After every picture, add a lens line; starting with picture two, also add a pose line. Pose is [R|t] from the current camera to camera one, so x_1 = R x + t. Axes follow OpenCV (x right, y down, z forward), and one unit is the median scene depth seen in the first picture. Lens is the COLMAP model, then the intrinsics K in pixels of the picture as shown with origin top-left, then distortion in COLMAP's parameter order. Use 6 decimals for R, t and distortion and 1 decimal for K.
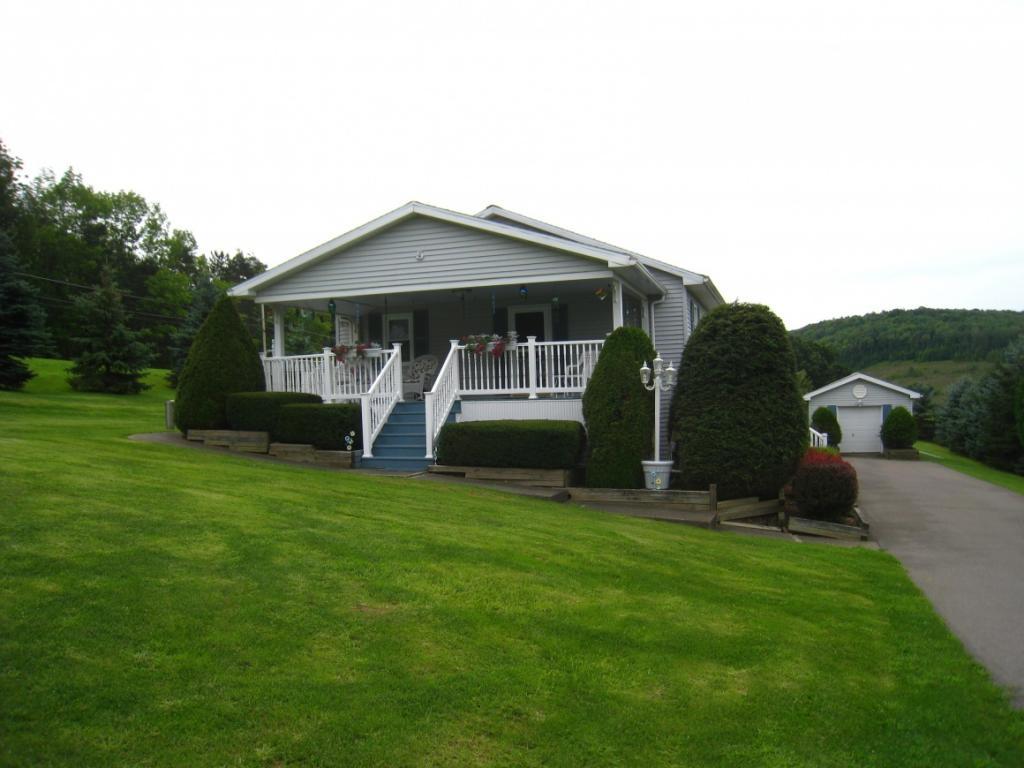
lens RADIAL K [[843.8, 0, 514.6], [0, 843.8, 384.6], [0, 0, 1]] dist [-0.162634, 0.105005]
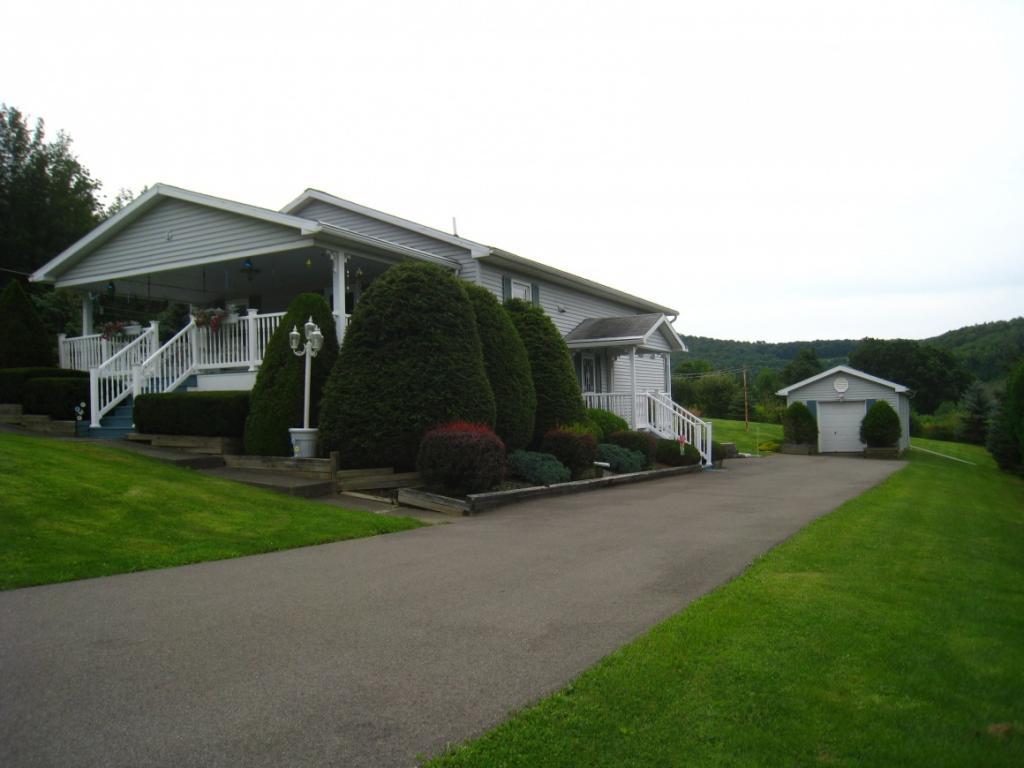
lens RADIAL K [[843.8, 0, 509.5], [0, 843.8, 381.6], [0, 0, 1]] dist [-0.162634, 0.105005]
pose [[0.986994, -0.005263, -0.160673, 0.477113], [0.002415, 0.999837, -0.017917, 0.046899], [0.160741, 0.017296, 0.986845, 0.076999]]
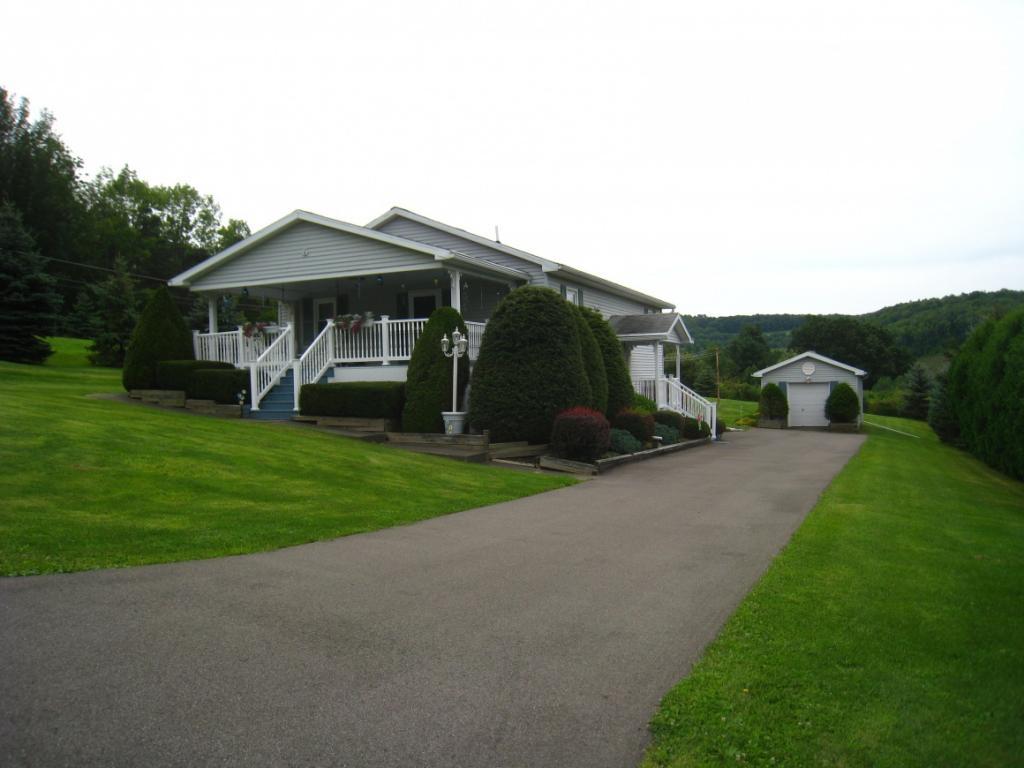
lens RADIAL K [[843.8, 0, 508.4], [0, 843.8, 382.5], [0, 0, 1]] dist [-0.162634, 0.105005]
pose [[0.995596, 0.003564, -0.093680, 0.319103], [-0.001967, 0.999851, 0.017138, 0.020438], [0.093727, -0.016878, 0.995455, -0.228265]]
